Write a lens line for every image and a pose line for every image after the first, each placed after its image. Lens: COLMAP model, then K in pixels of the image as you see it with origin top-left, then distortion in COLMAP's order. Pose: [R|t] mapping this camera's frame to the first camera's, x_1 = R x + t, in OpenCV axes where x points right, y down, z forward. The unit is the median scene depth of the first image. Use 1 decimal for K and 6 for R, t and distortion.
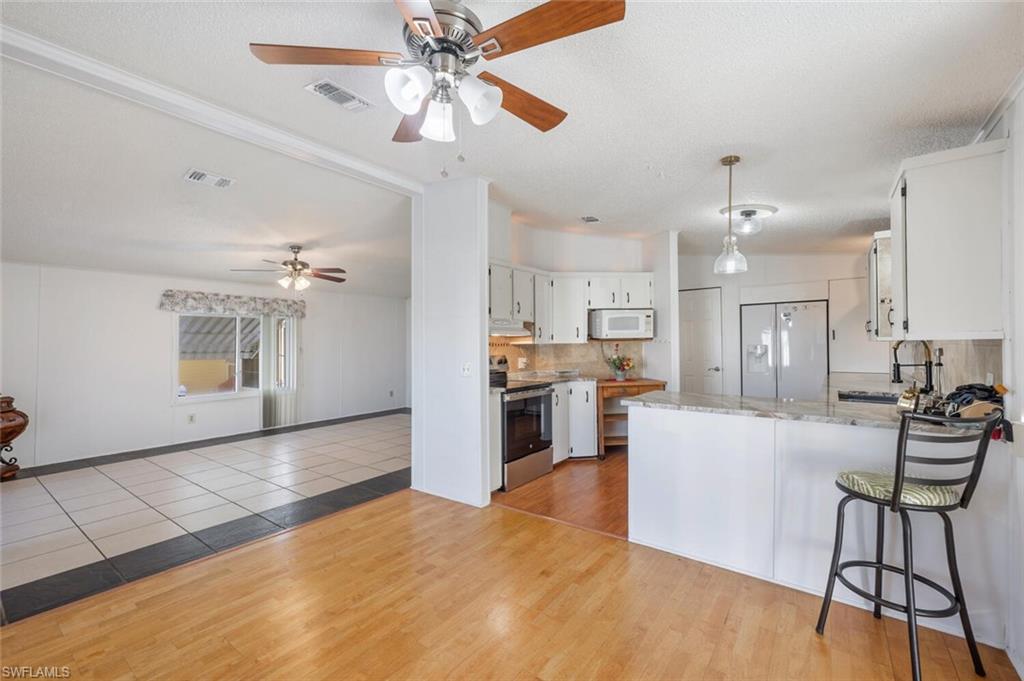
lens RADIAL K [[416.6, 0, 512.0], [0, 416.6, 340.5], [0, 0, 1]] dist [-0.000070, -0.000001]
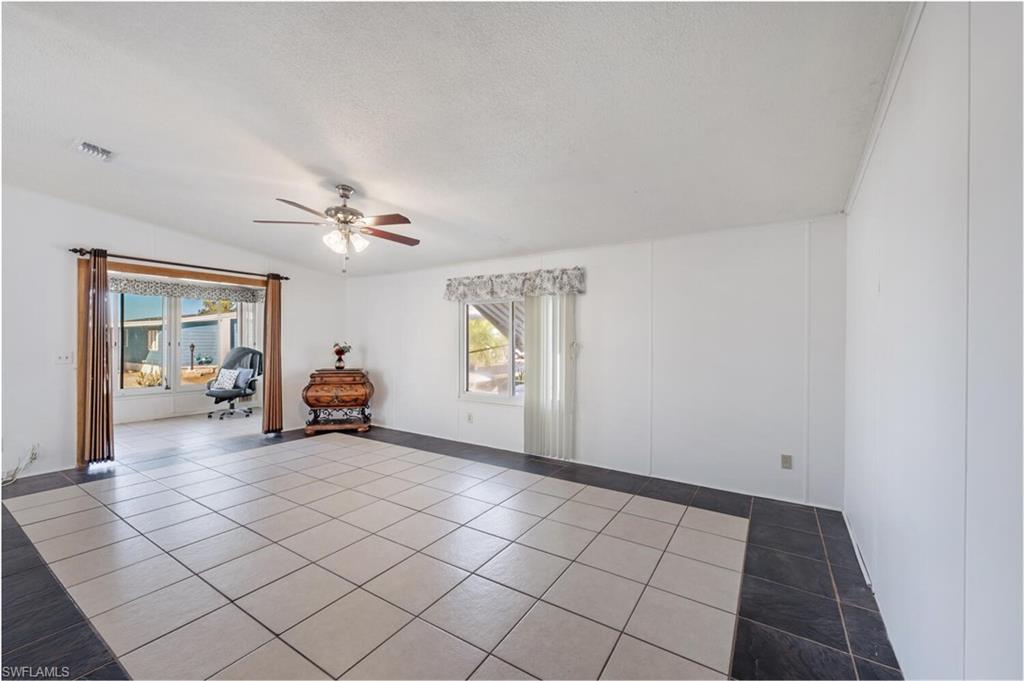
lens RADIAL K [[416.6, 0, 512.0], [0, 416.6, 340.5], [0, 0, 1]] dist [-0.000070, -0.000001]
pose [[0.068471, 0.010038, -0.997603, 0.133176], [-0.000821, 0.999950, 0.010005, 0.009146], [0.997653, 0.000134, 0.068476, 1.013401]]
